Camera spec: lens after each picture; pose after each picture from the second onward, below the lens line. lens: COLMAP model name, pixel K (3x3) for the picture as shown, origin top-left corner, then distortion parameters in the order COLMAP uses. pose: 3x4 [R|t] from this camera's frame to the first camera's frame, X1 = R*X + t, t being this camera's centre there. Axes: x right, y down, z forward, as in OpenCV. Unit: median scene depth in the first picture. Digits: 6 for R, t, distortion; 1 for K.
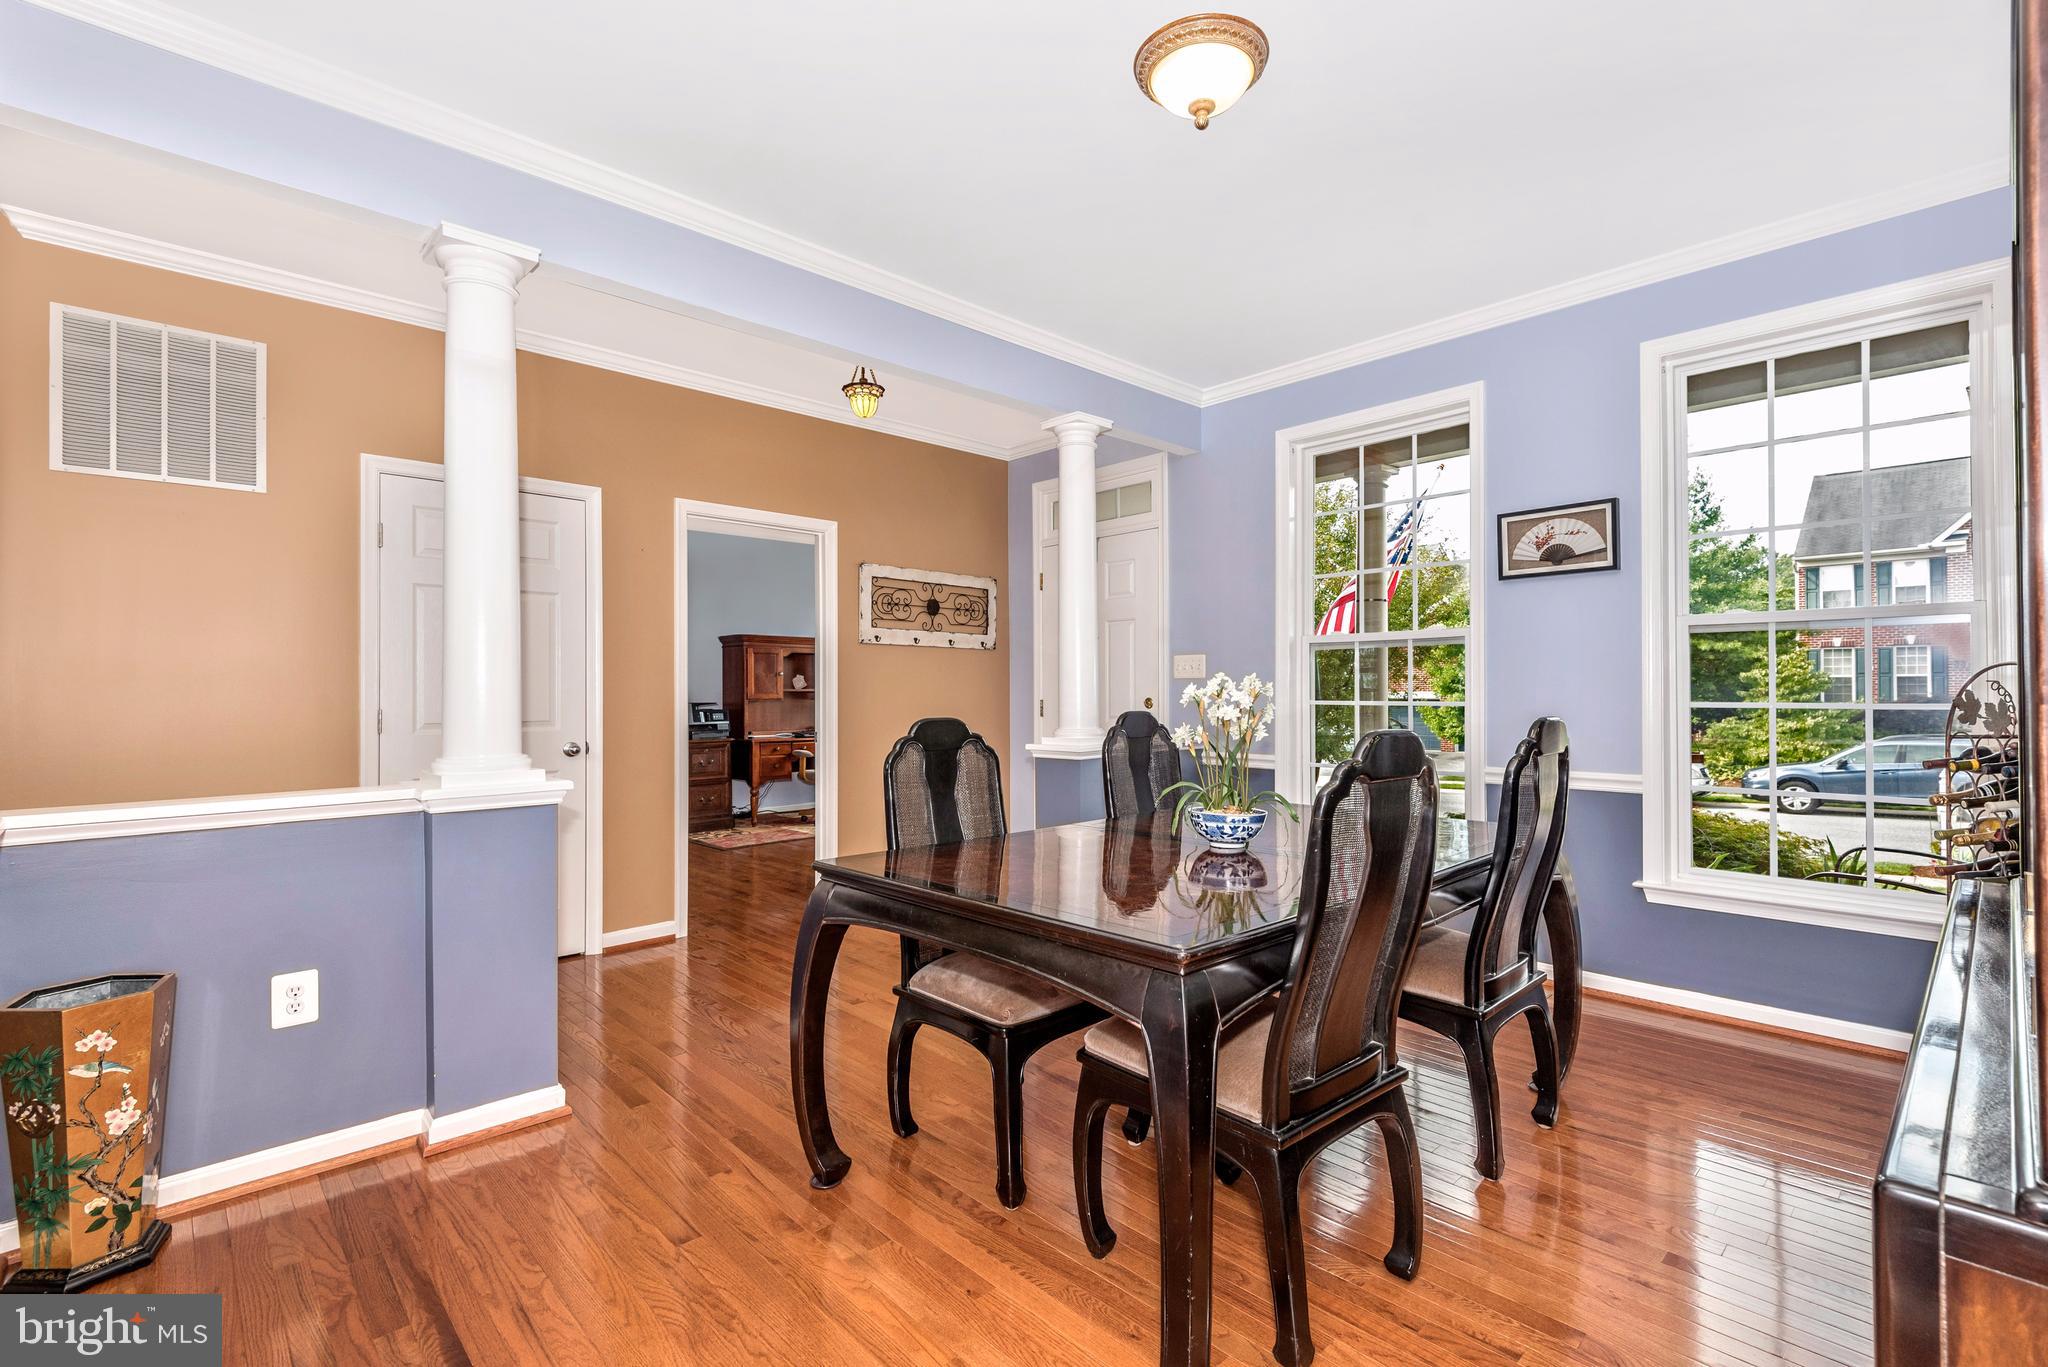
lens RADIAL K [[932.1, 0, 1026.1], [0, 932.1, 680.4], [0, 0, 1]] dist [0.015809, -0.007293]
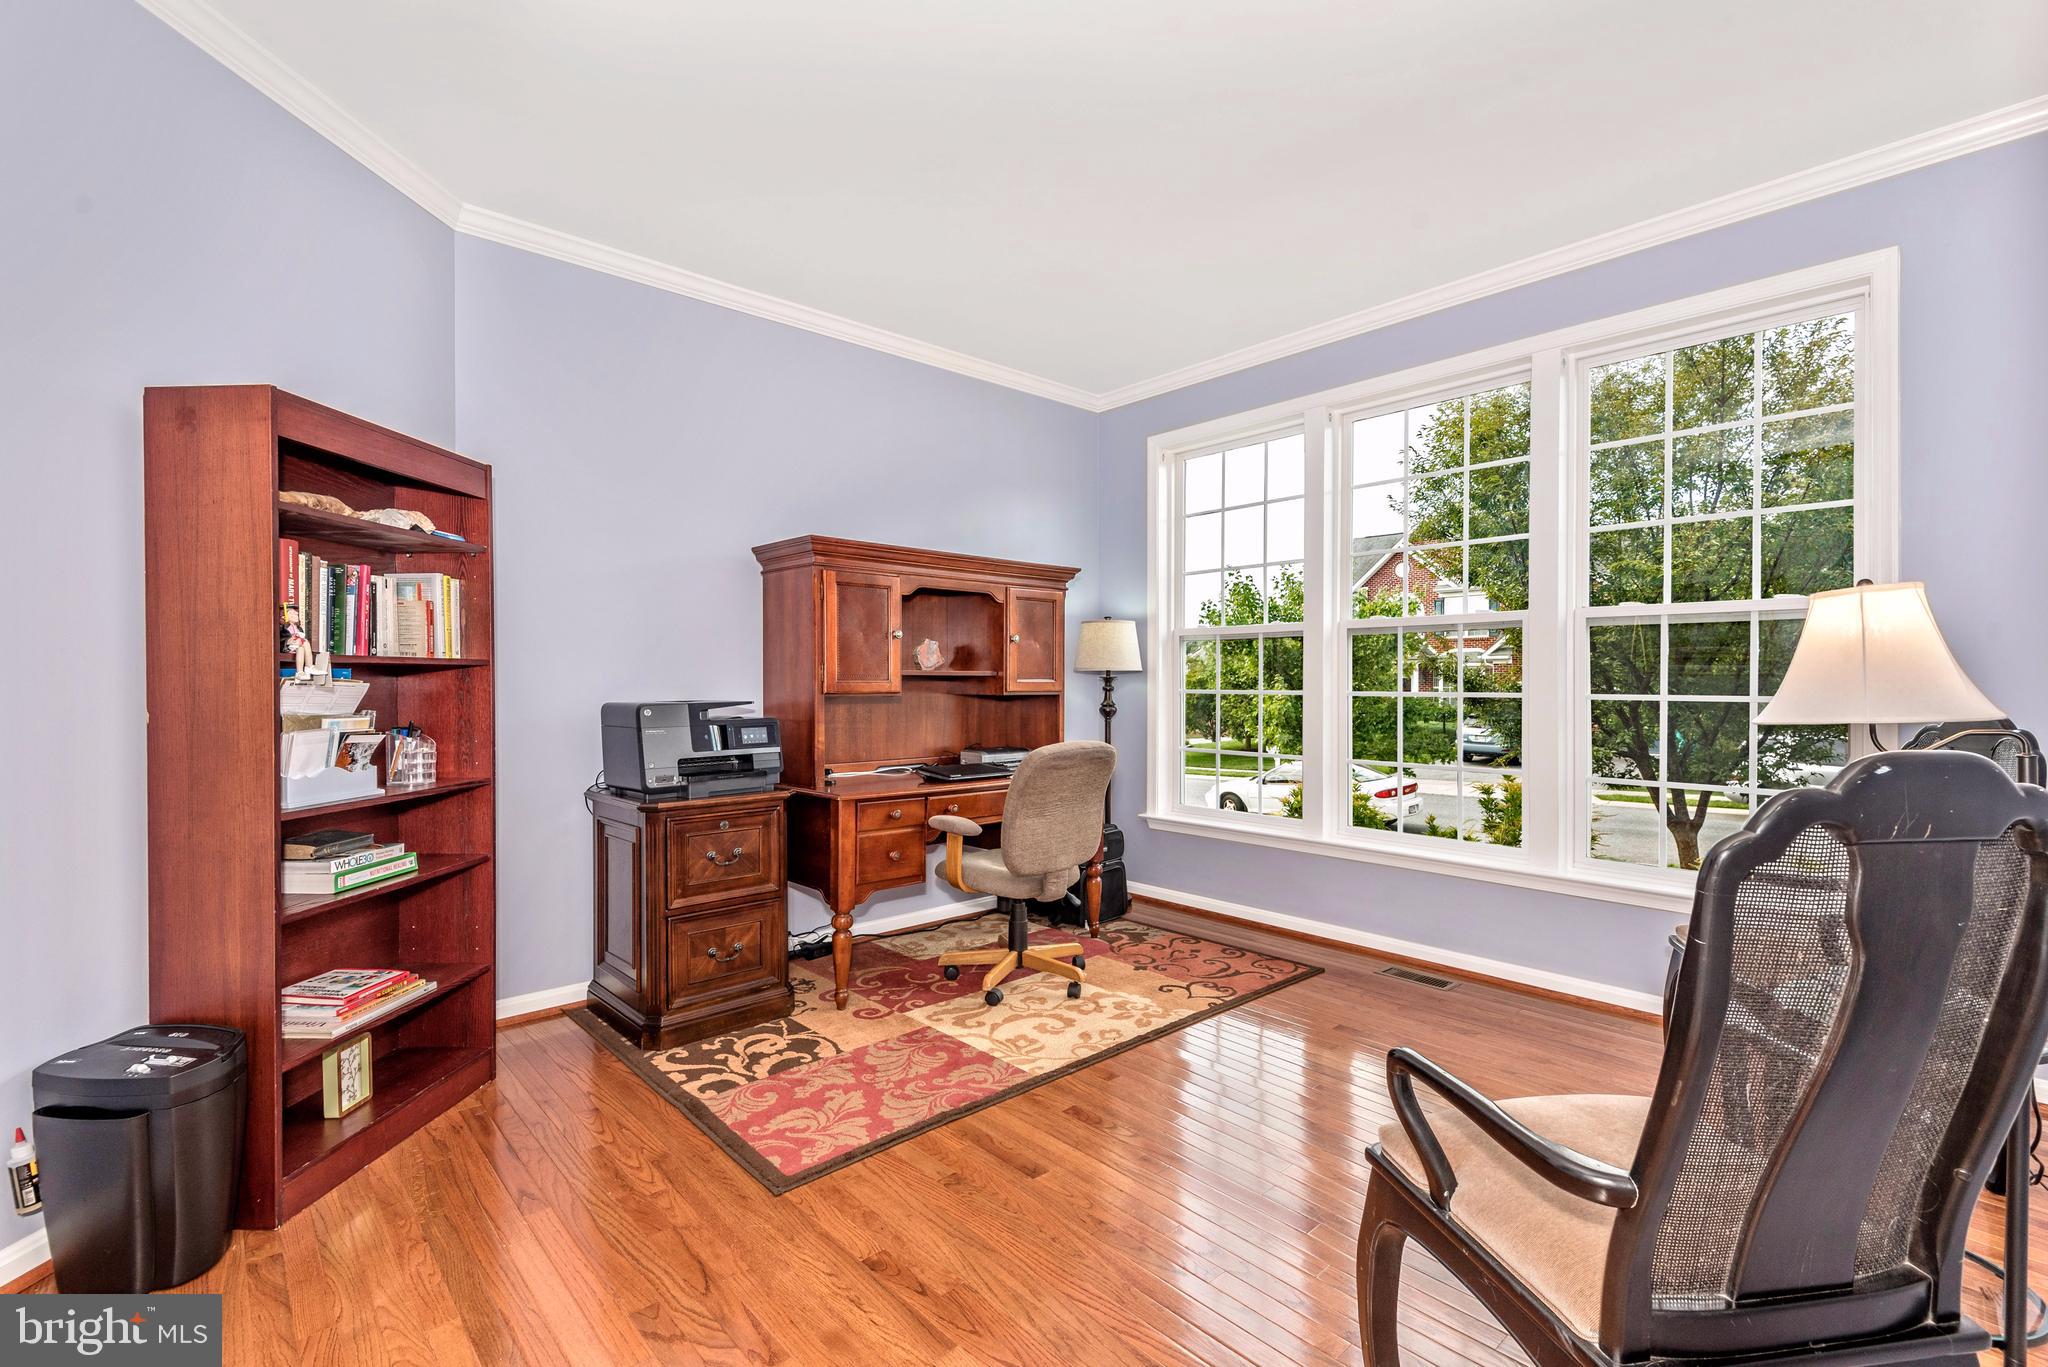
lens RADIAL K [[932.1, 0, 1039.4], [0, 932.1, 685.6], [0, 0, 1]] dist [0.015809, -0.007293]
pose [[0.999739, 0.002514, -0.022686, -0.245942], [-0.002136, 0.999859, 0.016658, 0.011758], [0.022725, -0.016605, 0.999604, 0.748130]]
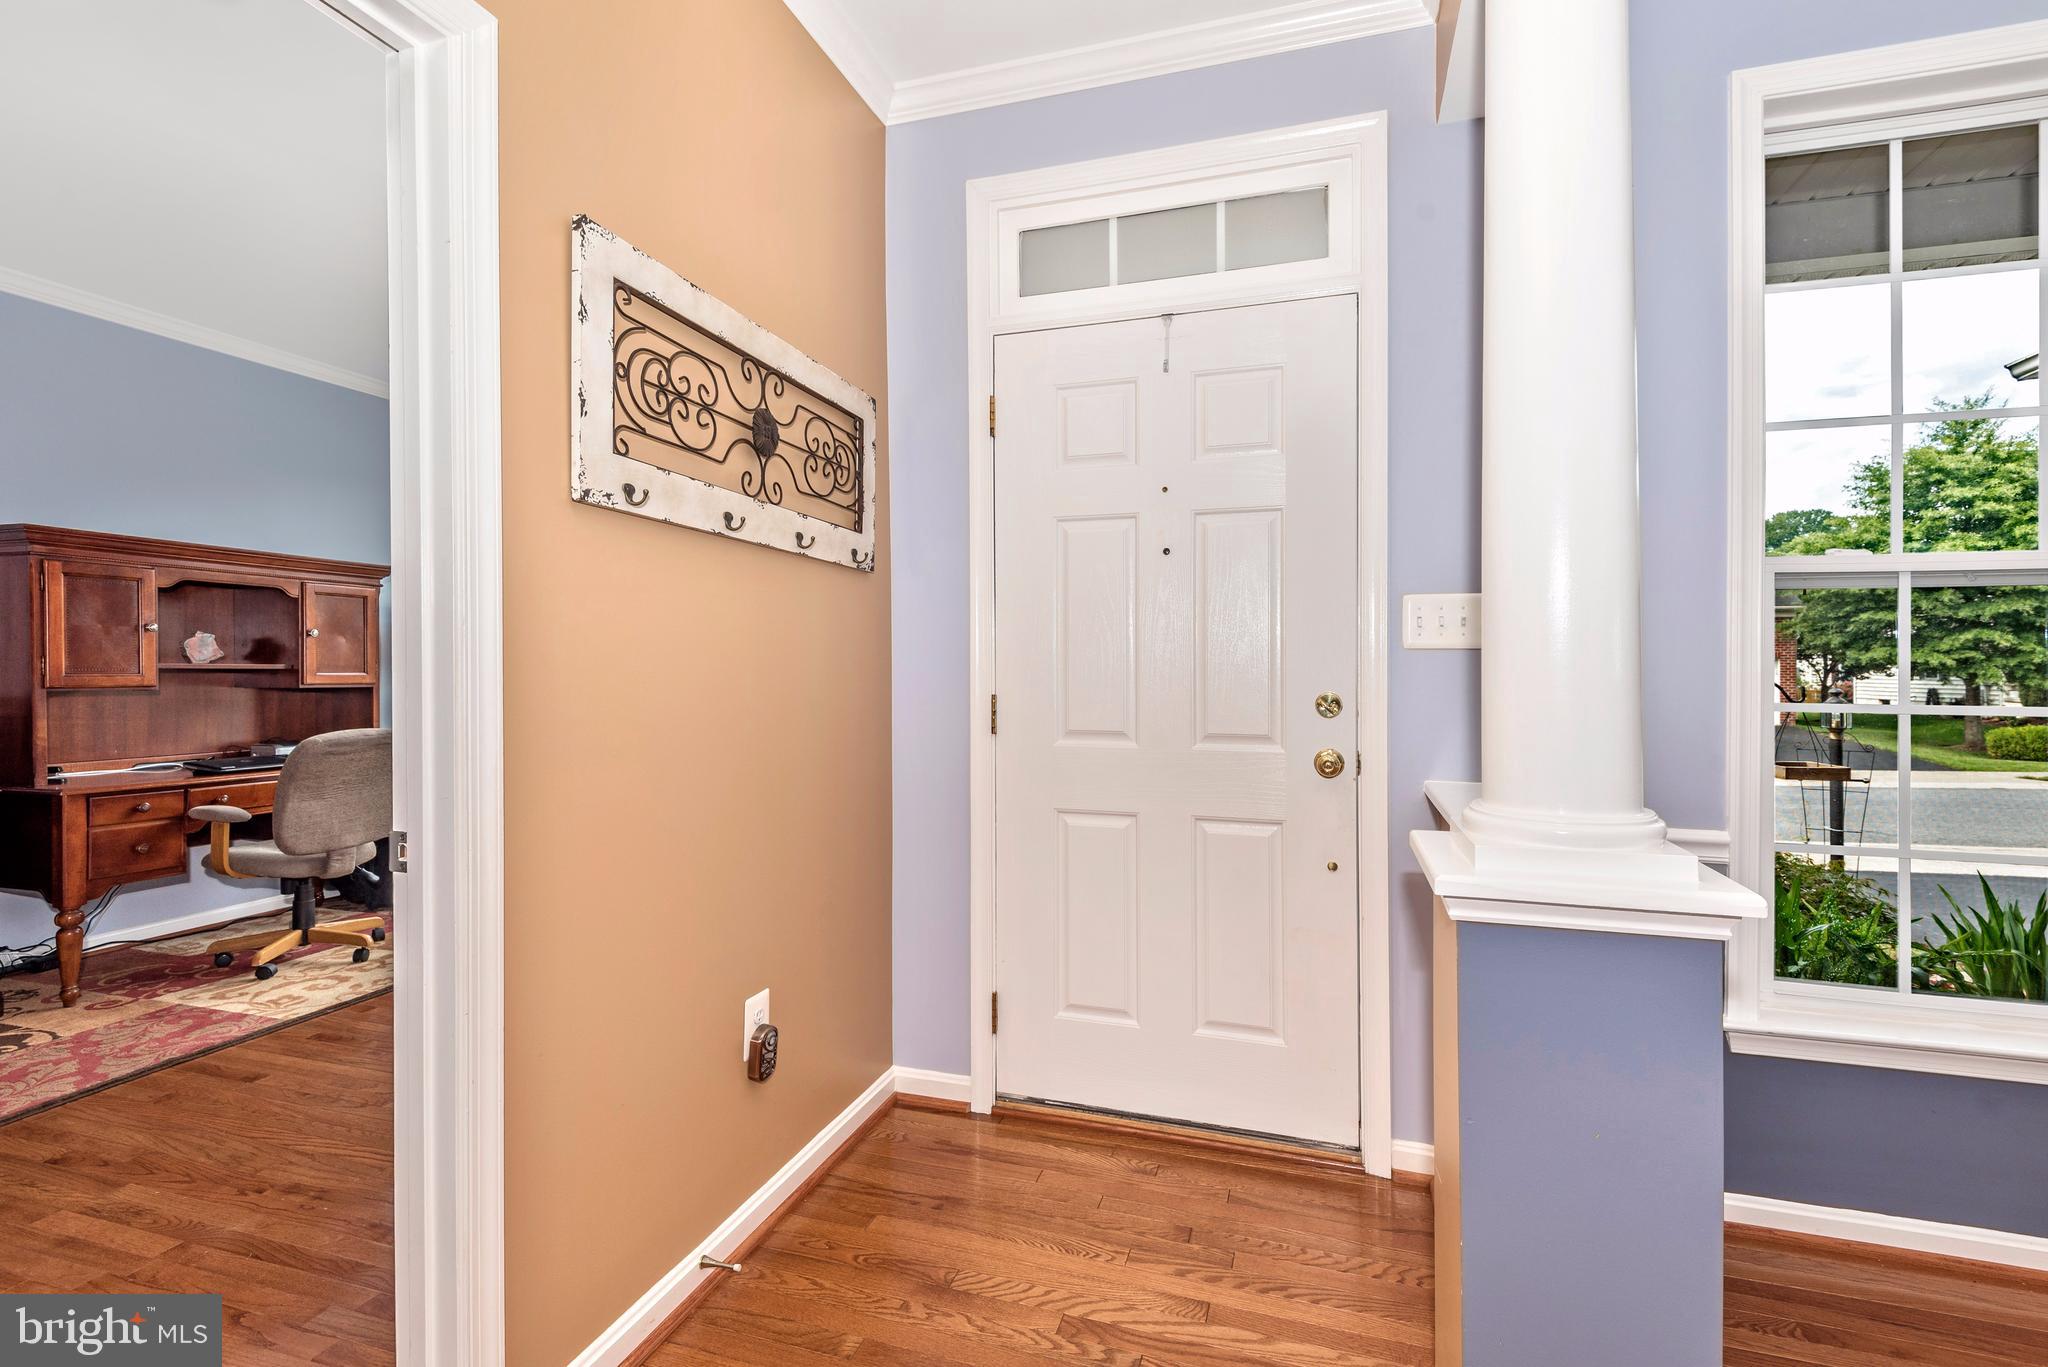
lens RADIAL K [[932.1, 0, 1010.6], [0, 932.1, 683.4], [0, 0, 1]] dist [0.015809, -0.007293]
pose [[0.876065, -0.000711, 0.482193, -0.164208], [-0.011157, 0.999701, 0.021744, 0.005757], [-0.482064, -0.024429, 0.875795, 0.566606]]
